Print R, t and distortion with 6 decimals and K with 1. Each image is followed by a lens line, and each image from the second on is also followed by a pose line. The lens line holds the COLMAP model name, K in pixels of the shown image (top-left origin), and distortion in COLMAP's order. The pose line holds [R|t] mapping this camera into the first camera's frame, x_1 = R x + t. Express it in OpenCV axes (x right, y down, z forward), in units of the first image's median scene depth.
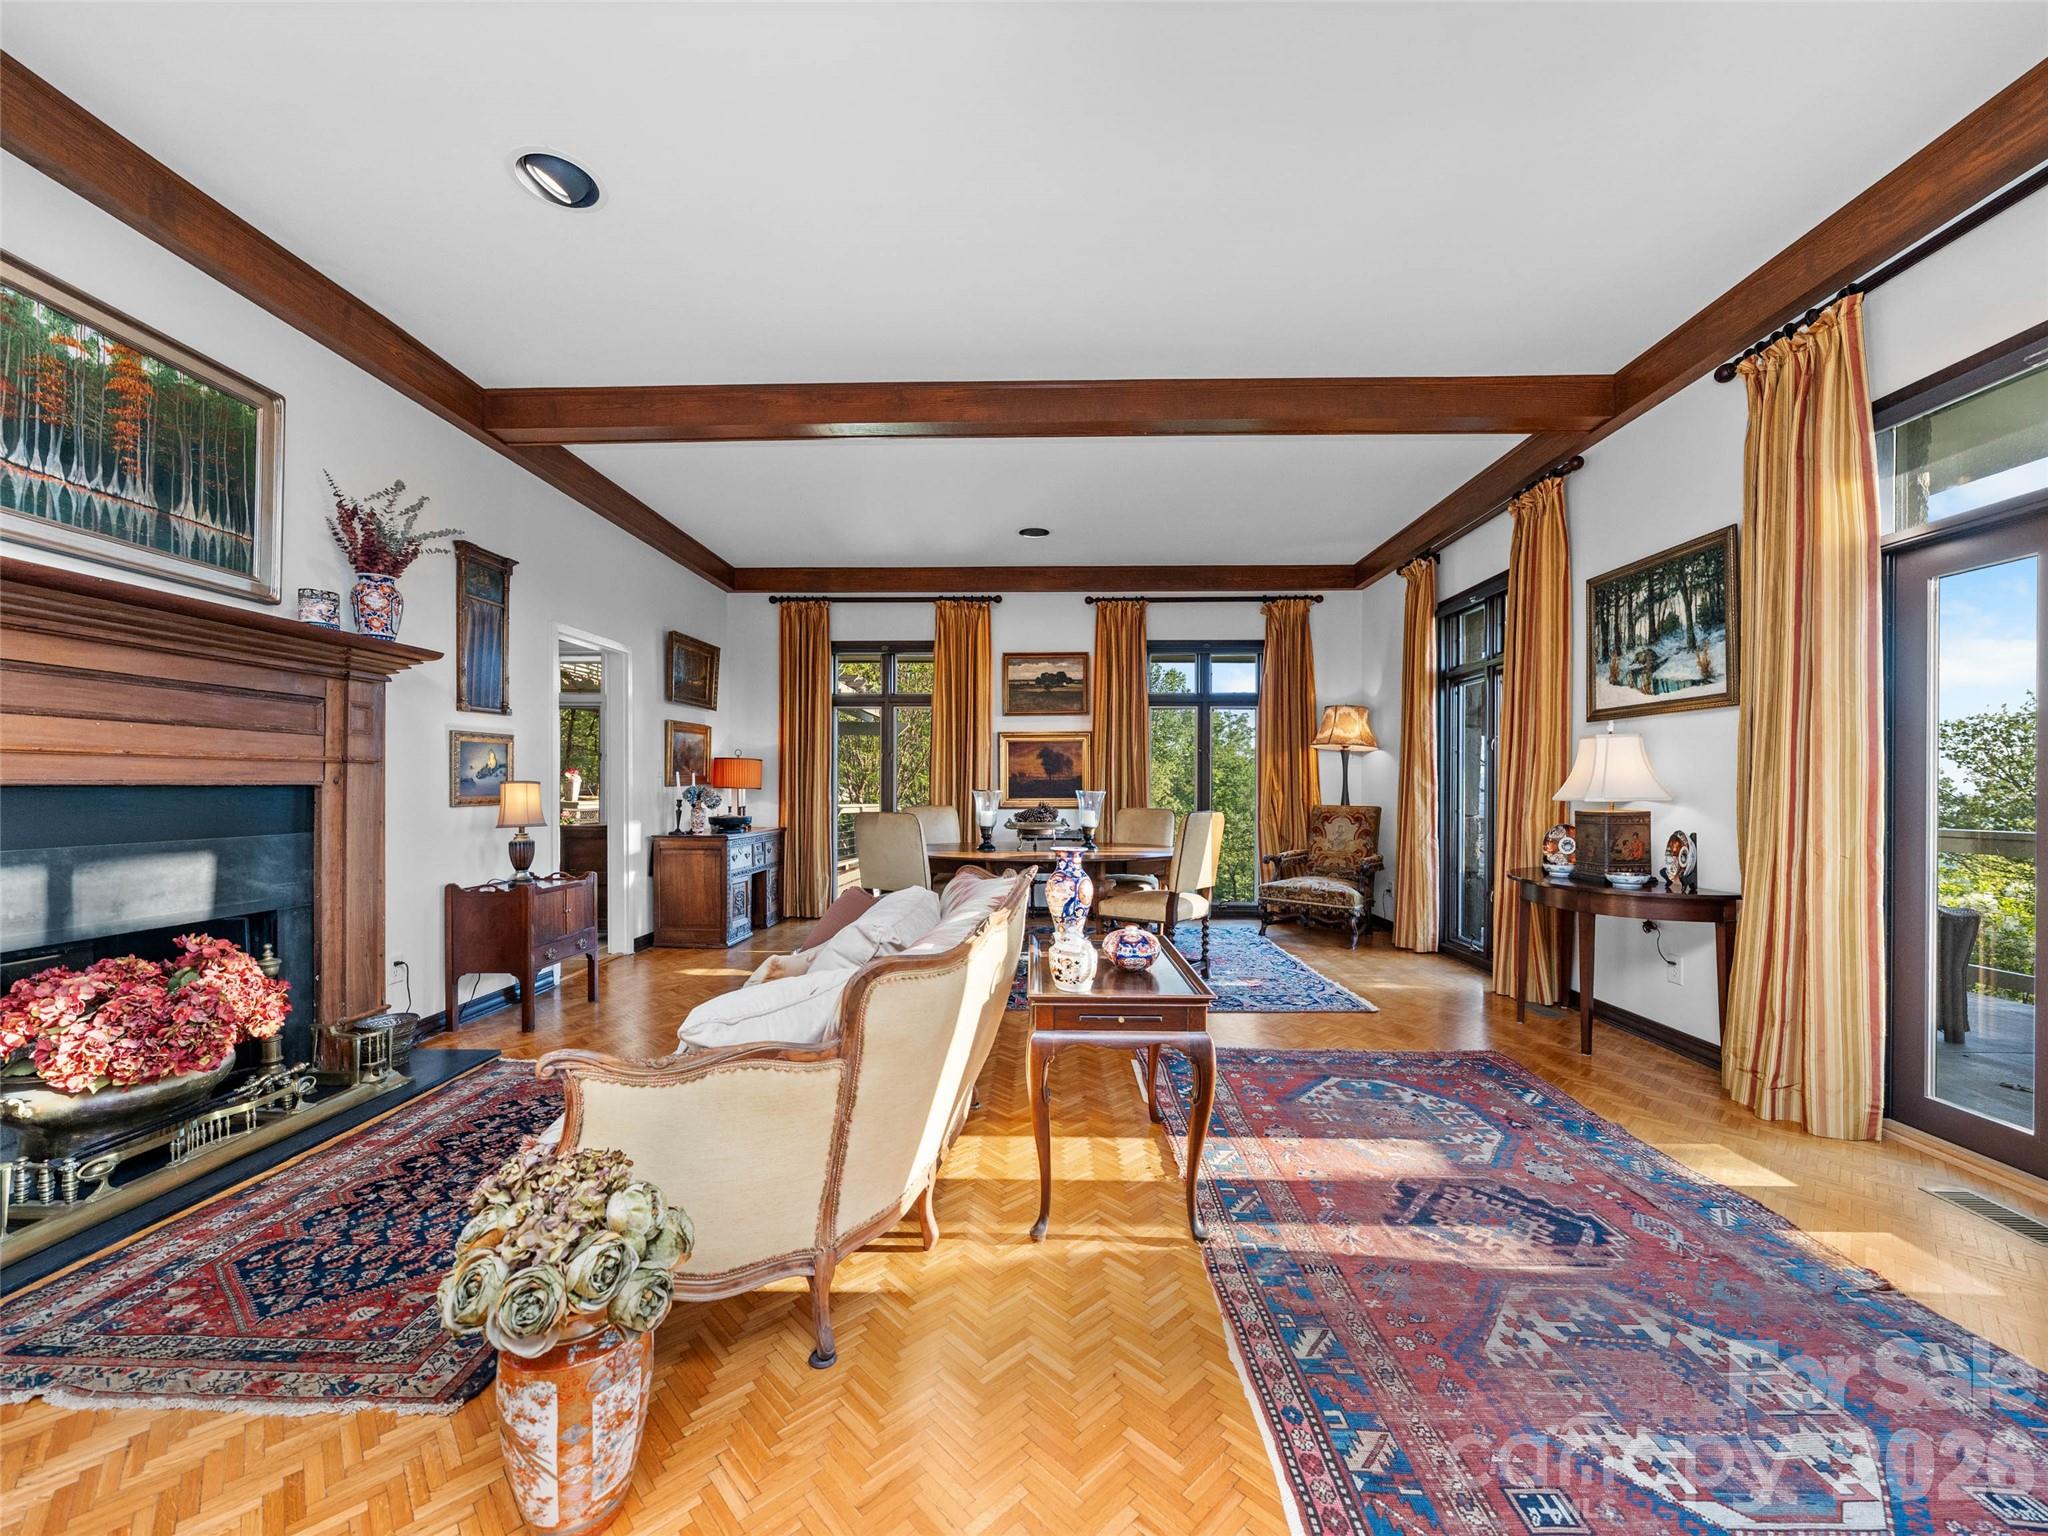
lens RADIAL K [[789.6, 0, 1024.0], [0, 789.6, 785.0], [0, 0, 1]] dist [-0.003783, -0.000604]
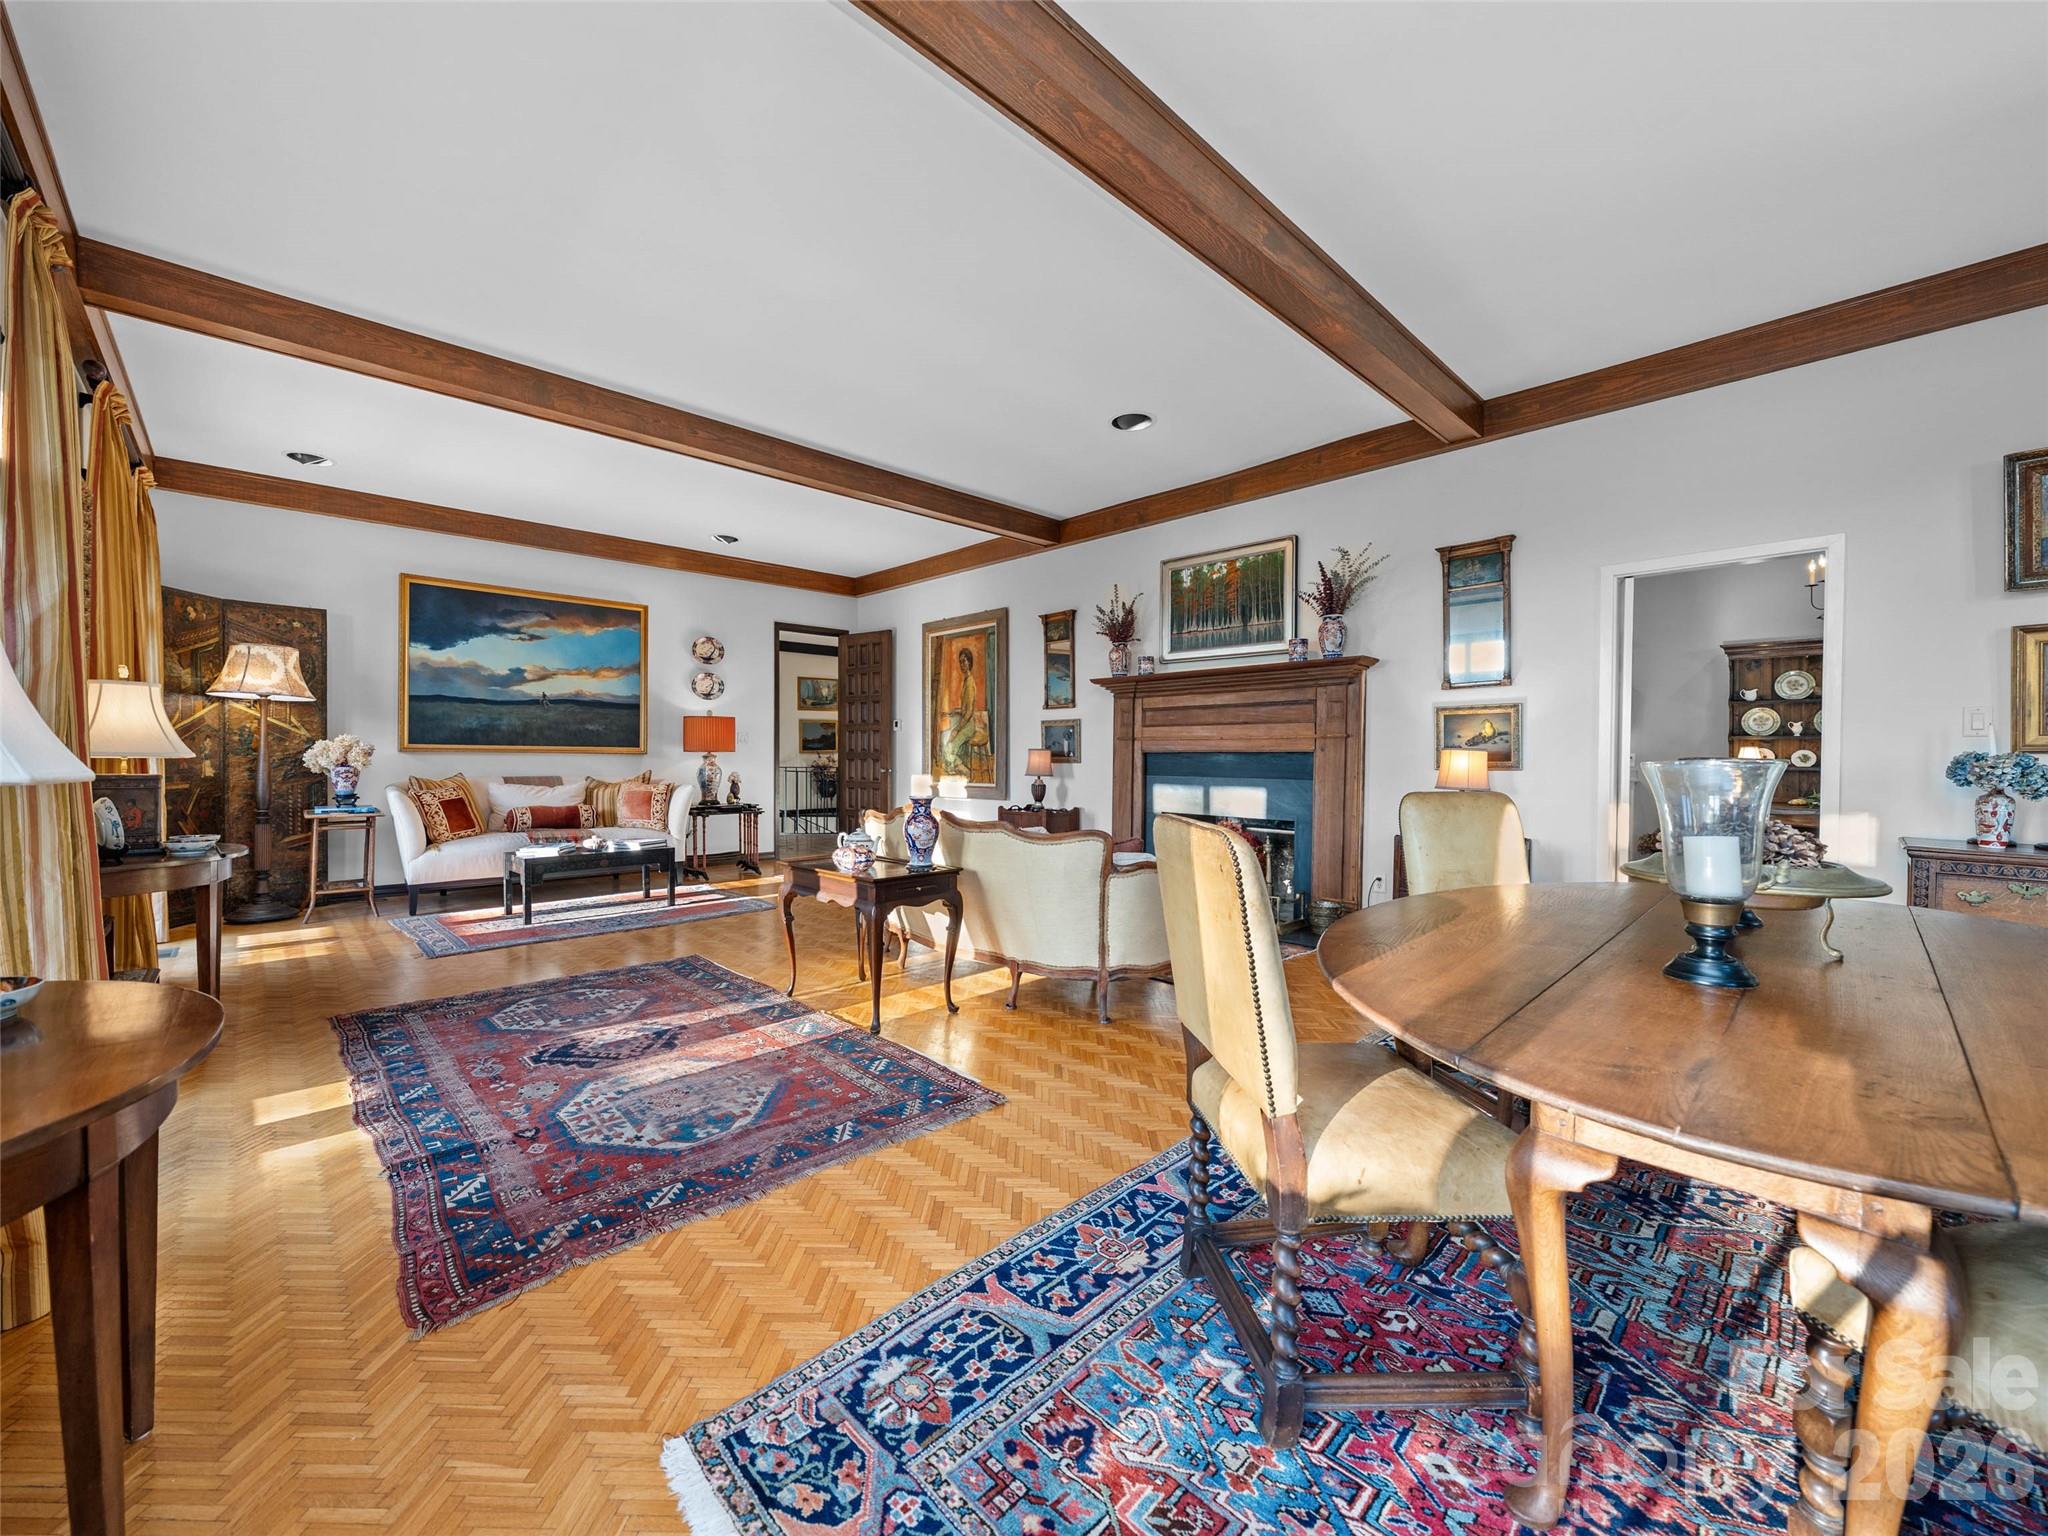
lens RADIAL K [[790.6, 0, 1025.7], [0, 790.6, 772.6], [0, 0, 1]] dist [-0.002120, -0.000643]
pose [[-0.692413, 0.015279, -0.721339, 0.610720], [-0.000692, 0.999761, 0.021840, 0.006231], [0.721501, 0.015622, -0.692237, 1.404367]]
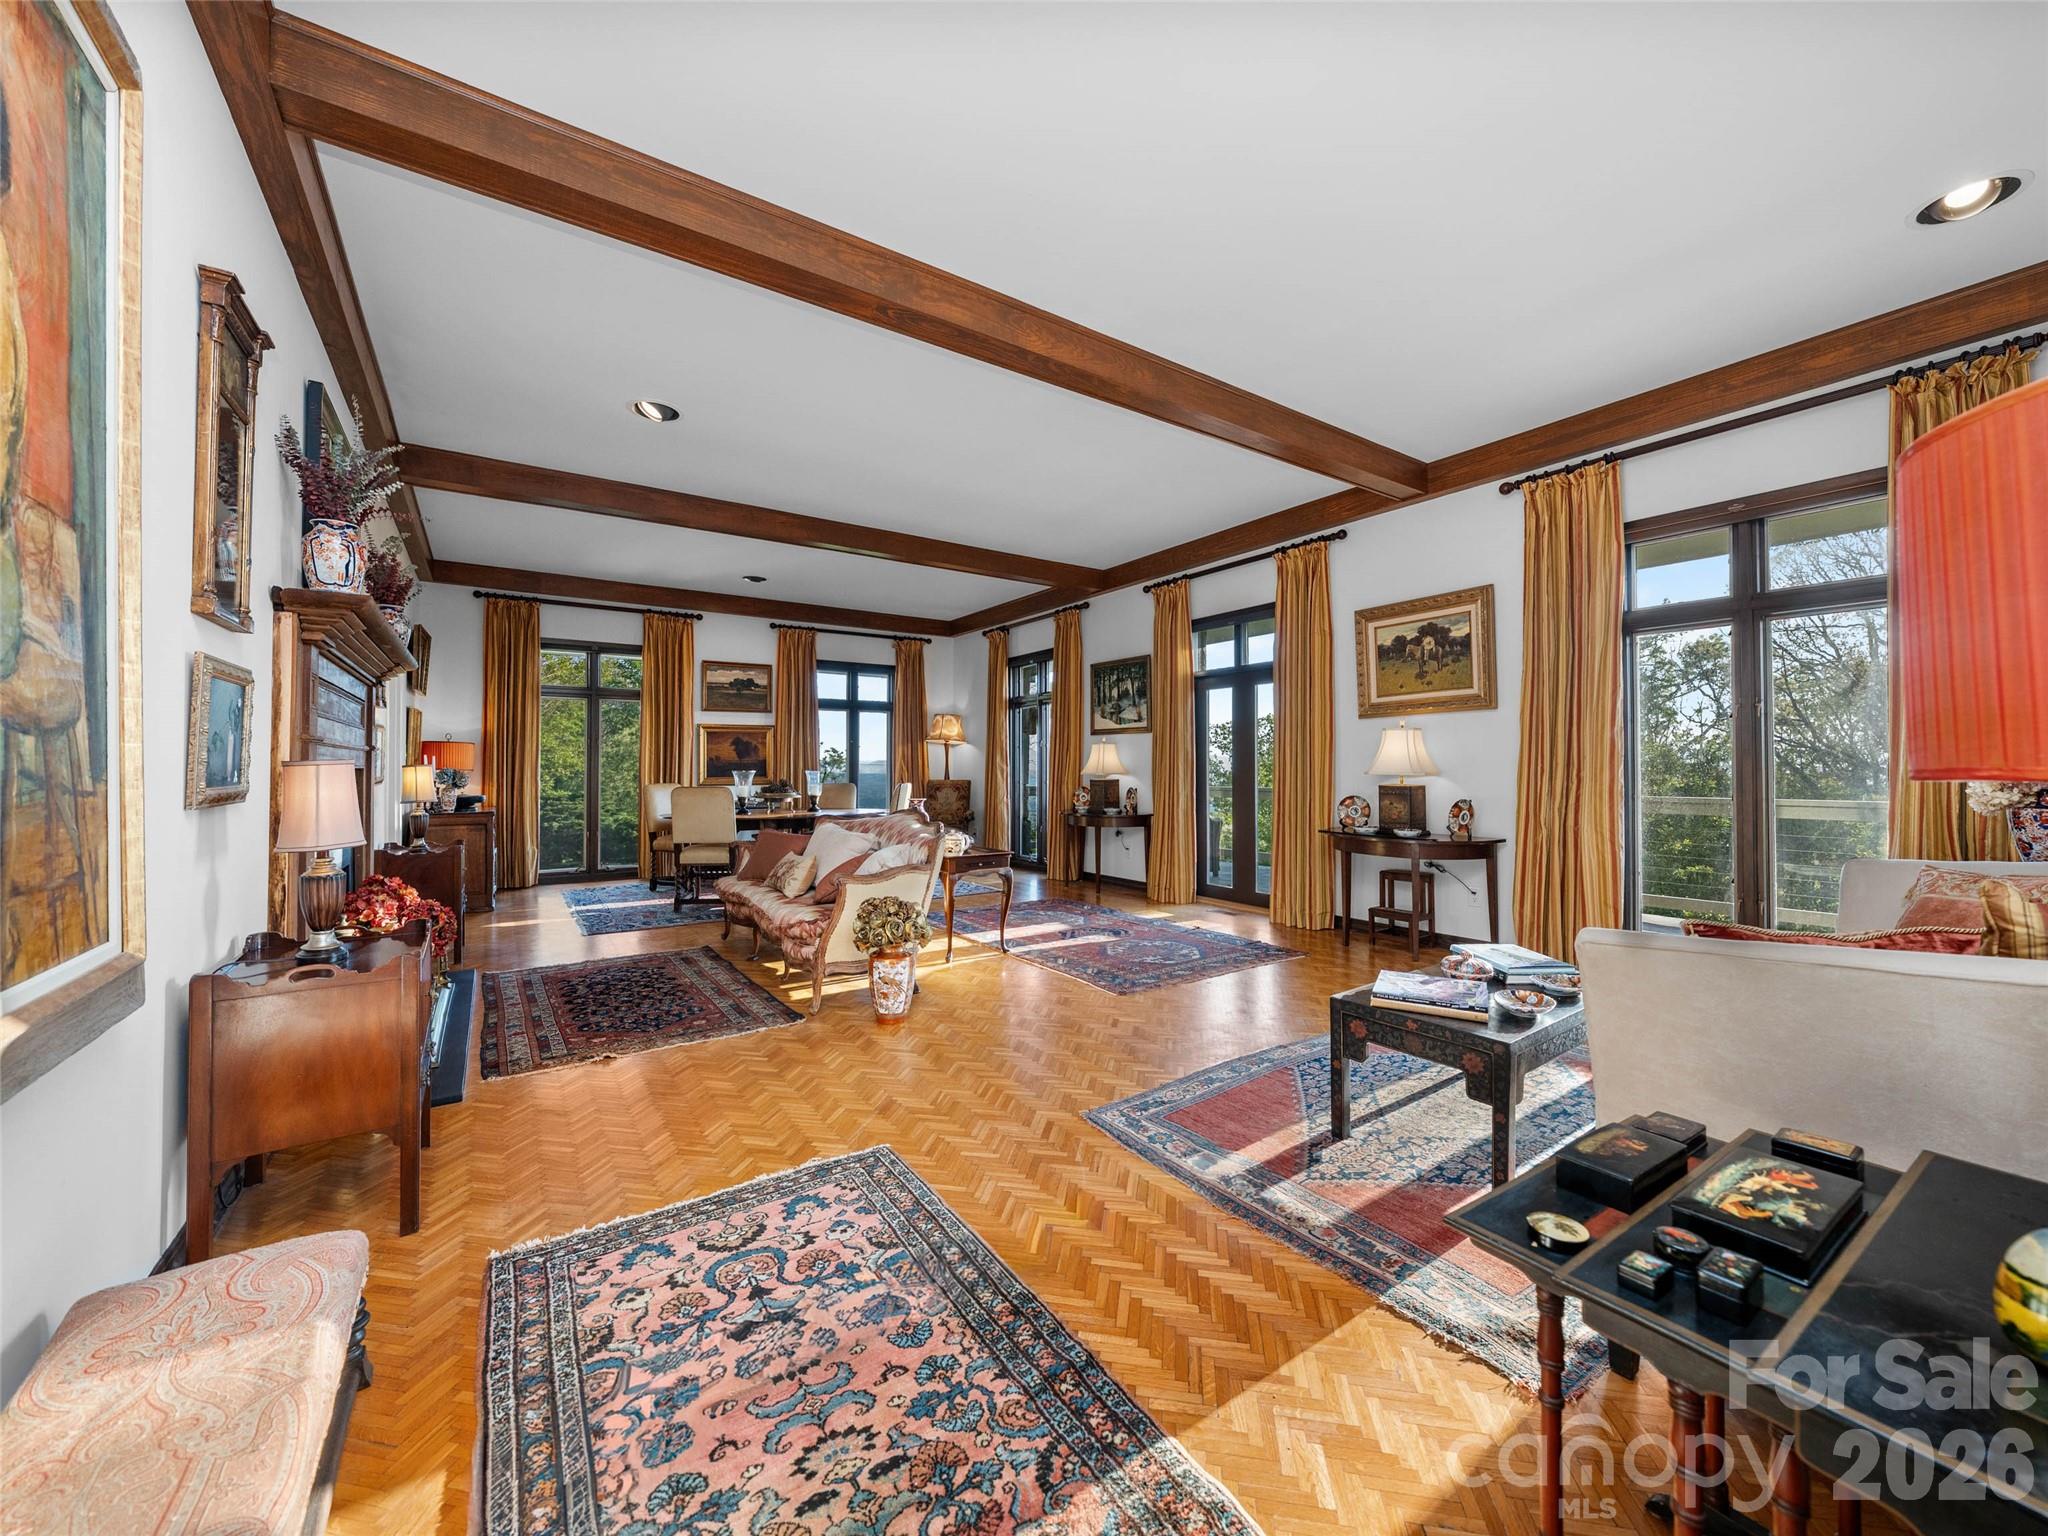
lens RADIAL K [[776.4, 0, 1025.5], [0, 776.4, 755.1], [0, 0, 1]] dist [-0.004671, -0.000232]
pose [[0.811679, 0.007401, 0.584057, -0.600849], [-0.000064, 0.999921, -0.012581, -0.004989], [-0.584104, 0.010174, 0.811615, -0.529372]]
